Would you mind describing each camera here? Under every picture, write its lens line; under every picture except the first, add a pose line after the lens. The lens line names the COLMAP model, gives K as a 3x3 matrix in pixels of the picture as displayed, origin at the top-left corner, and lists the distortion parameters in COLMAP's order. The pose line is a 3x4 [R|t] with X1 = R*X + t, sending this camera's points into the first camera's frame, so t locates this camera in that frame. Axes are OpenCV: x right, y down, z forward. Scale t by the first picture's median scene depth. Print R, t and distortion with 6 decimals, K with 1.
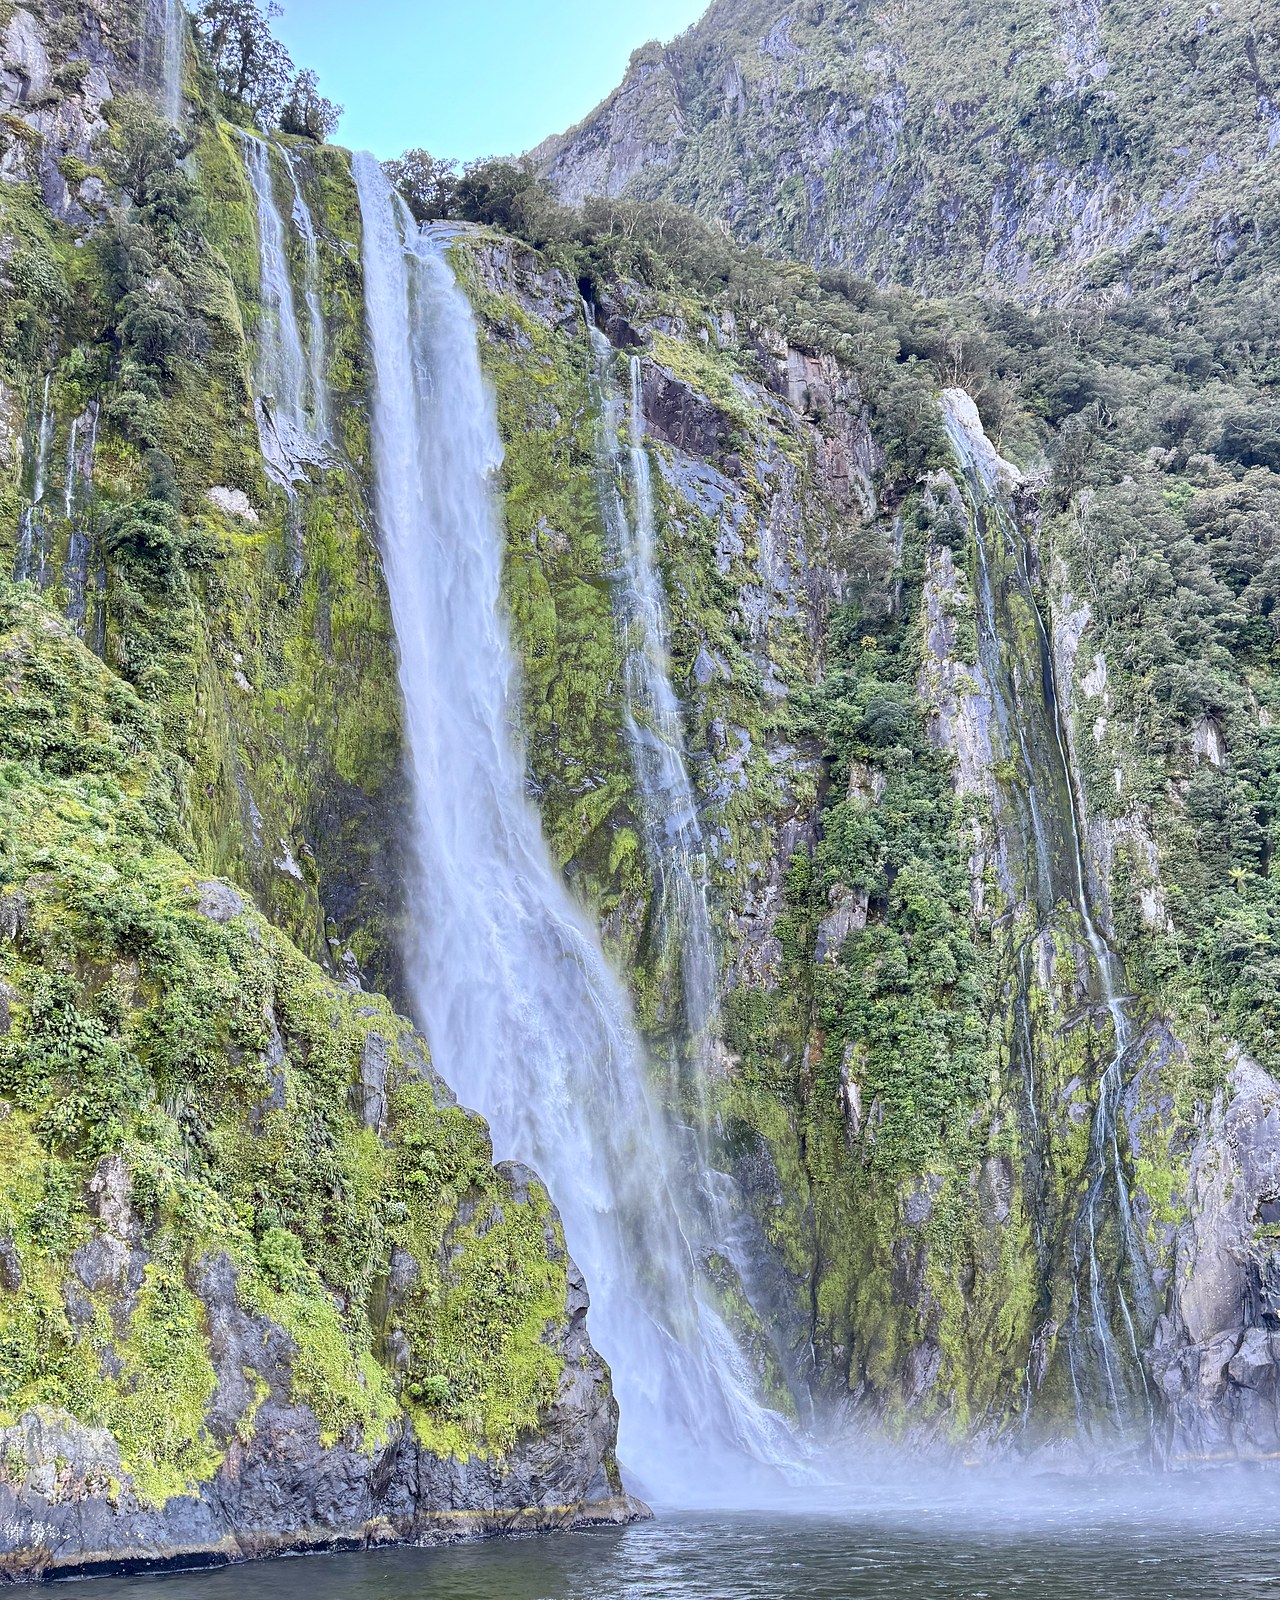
lens RADIAL K [[988.2, 0, 640.0], [0, 988.2, 800.0], [0, 0, 1]] dist [0.066948, -0.083750]
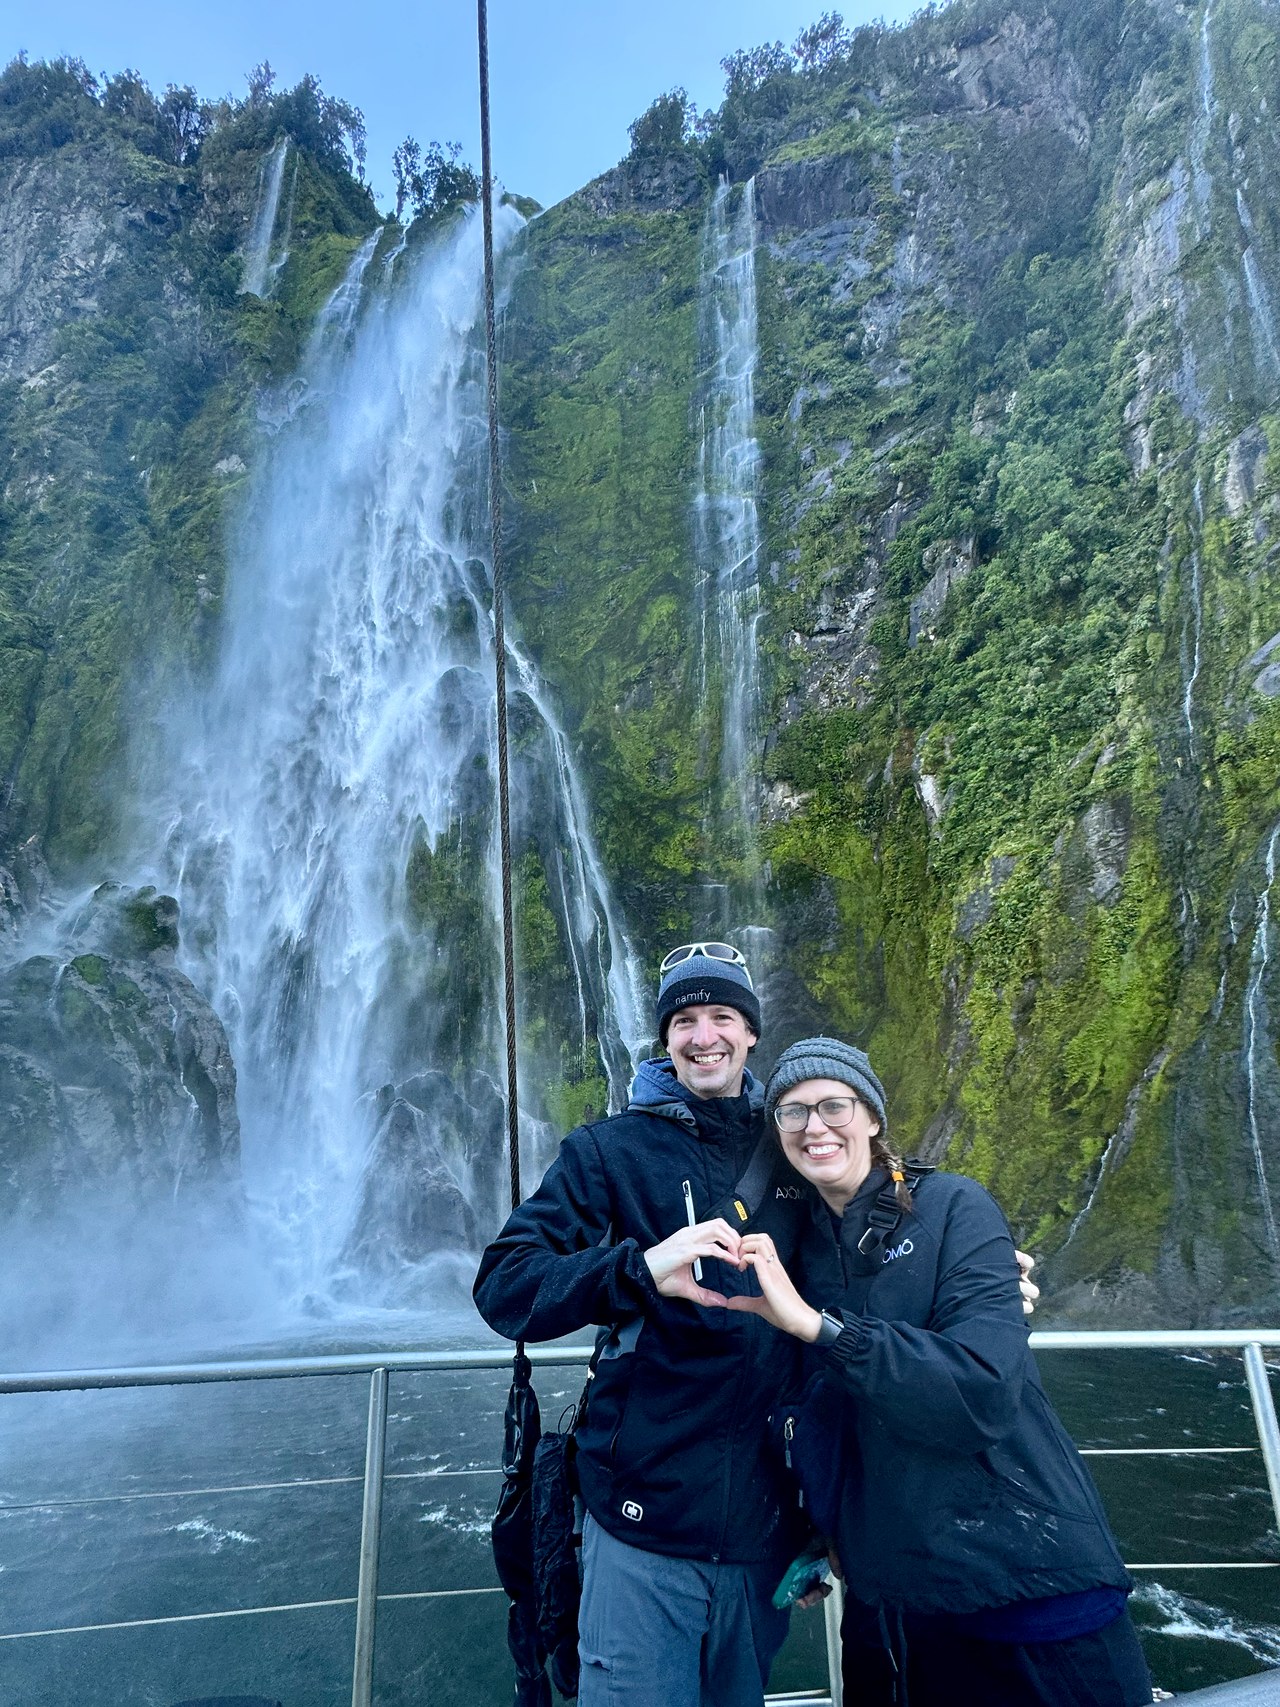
lens RADIAL K [[769.6, 0, 640.0], [0, 769.6, 853.5], [0, 0, 1]] dist [-0.029445, 0.010652]
pose [[0.764369, -0.248414, -0.595005, 0.324947], [0.315594, 0.948849, 0.009282, 0.237688], [0.562264, -0.194875, 0.803669, 0.392825]]
